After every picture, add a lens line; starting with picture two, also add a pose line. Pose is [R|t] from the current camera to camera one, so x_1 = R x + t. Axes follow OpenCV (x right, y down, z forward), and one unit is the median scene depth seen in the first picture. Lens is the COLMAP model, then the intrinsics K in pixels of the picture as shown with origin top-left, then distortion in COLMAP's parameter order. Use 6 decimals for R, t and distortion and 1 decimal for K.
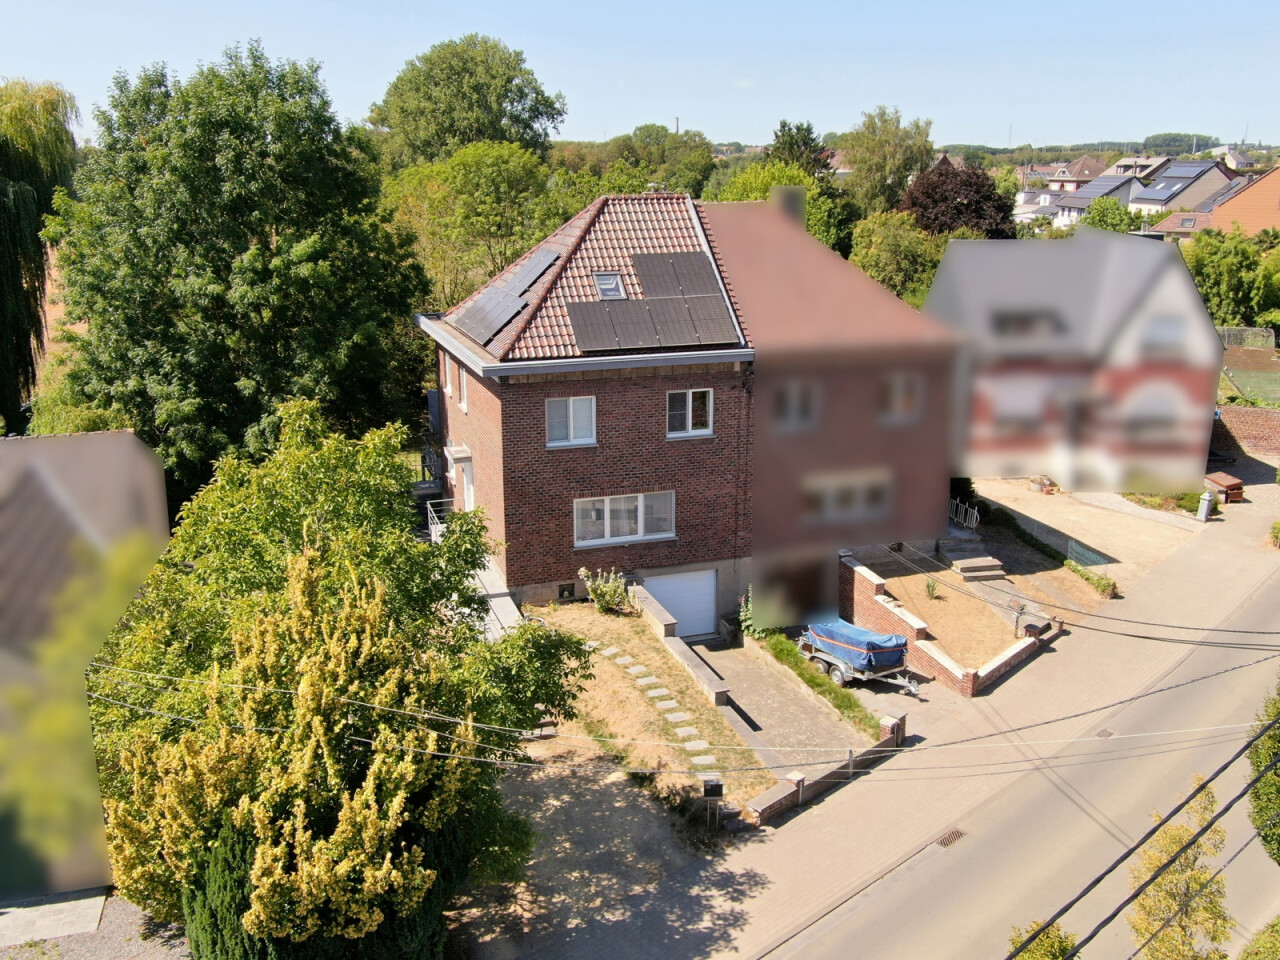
lens RADIAL K [[1146.9, 0, 640.8], [0, 1146.9, 483.1], [0, 0, 1]] dist [0.048240, 0.004384]
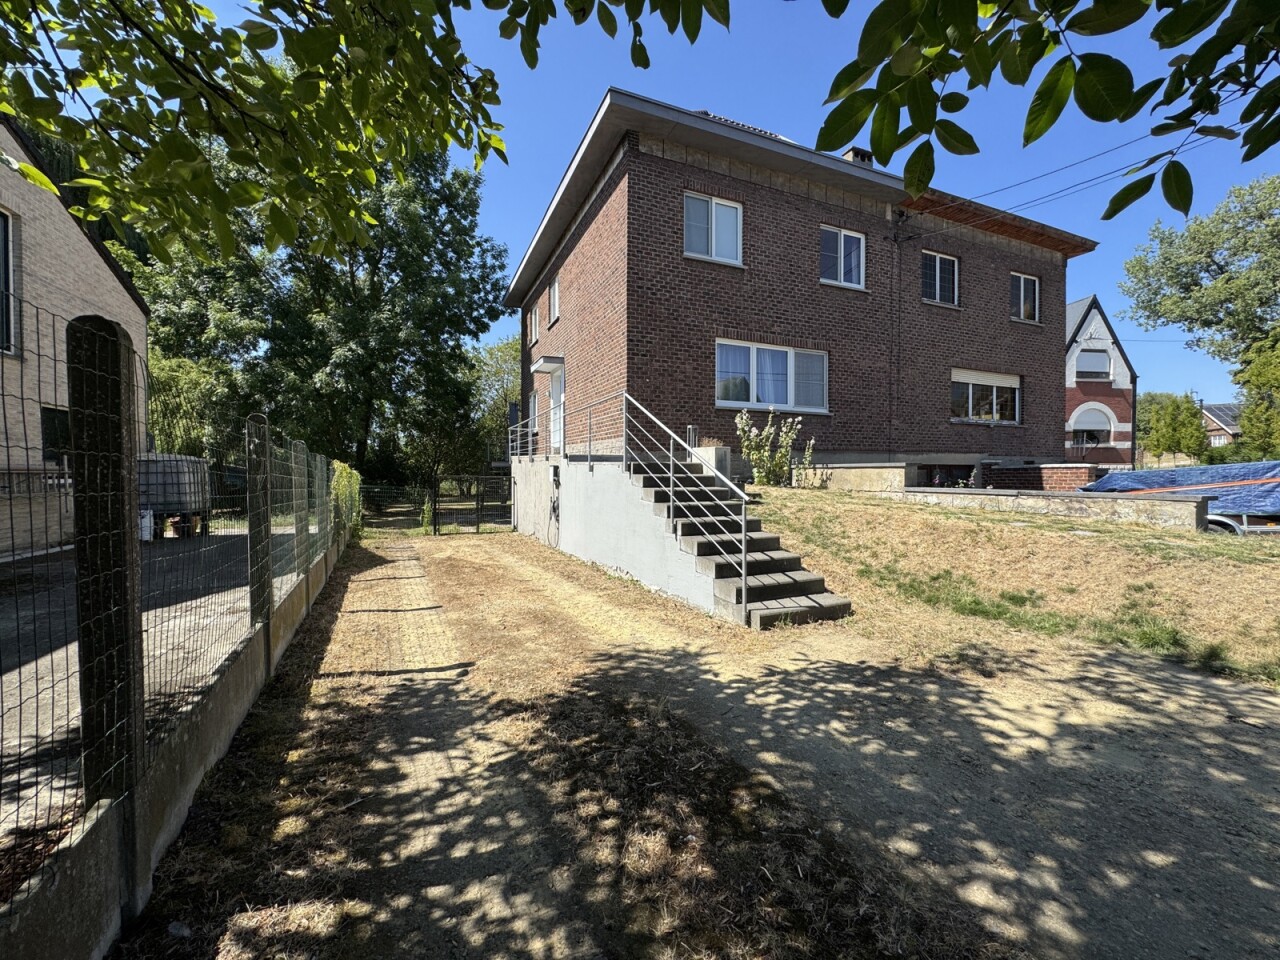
lens RADIAL K [[510.3, 0, 638.6], [0, 510.3, 479.2], [0, 0, 1]] dist [-0.003493, 0.000442]
pose [[0.997182, 0.000979, 0.075015, -0.130674], [0.019319, 0.962842, -0.269374, 0.187536], [-0.072491, 0.270064, 0.960109, 0.701908]]
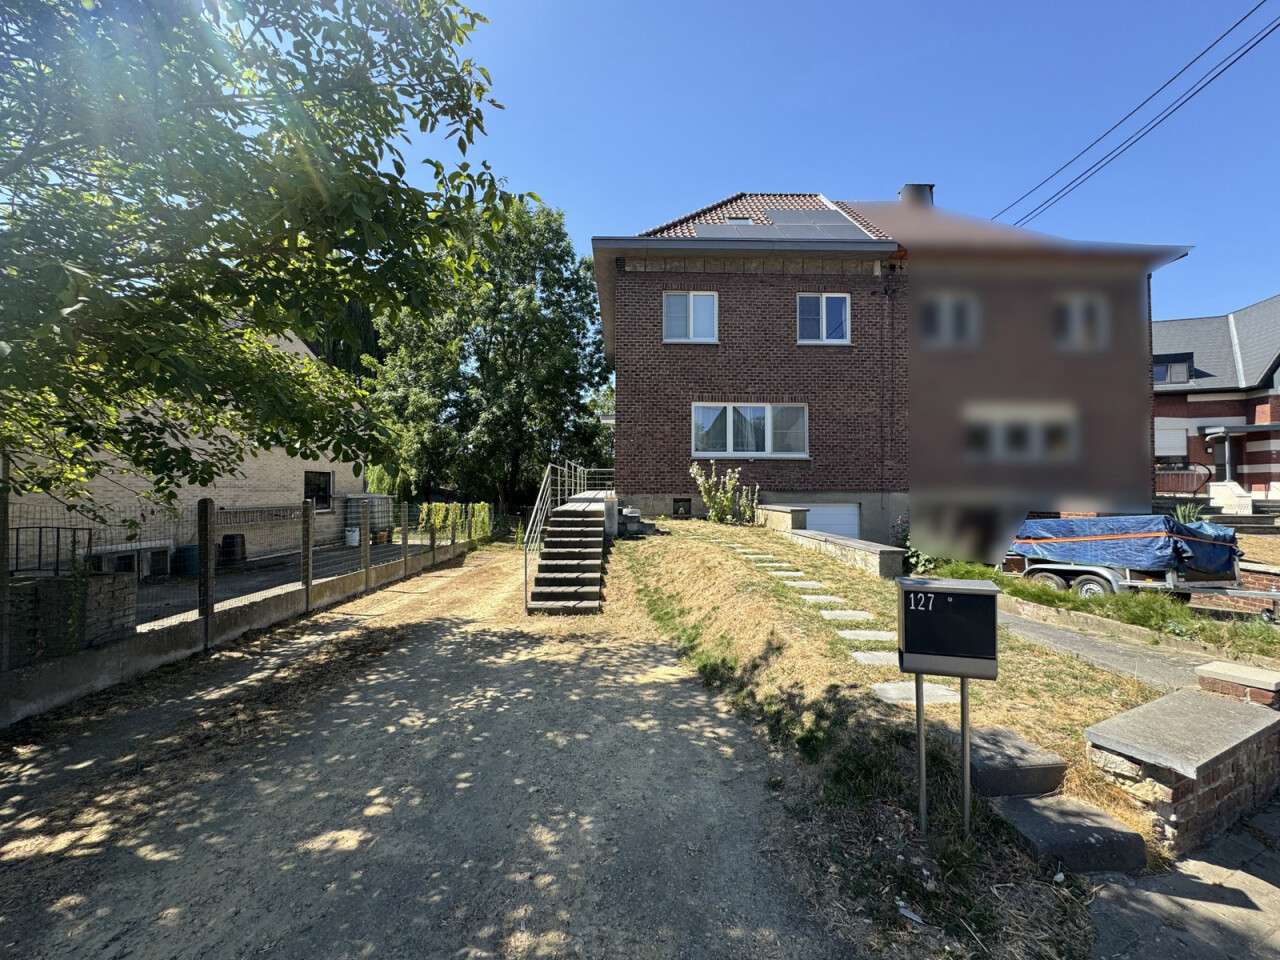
lens RADIAL K [[510.3, 0, 638.5], [0, 510.3, 478.2], [0, 0, 1]] dist [-0.003493, 0.000442]
pose [[0.953060, -0.003894, -0.302755, 0.024299], [-0.088453, 0.952718, -0.290697, 0.193369], [0.289572, 0.303832, 0.907653, 0.623678]]
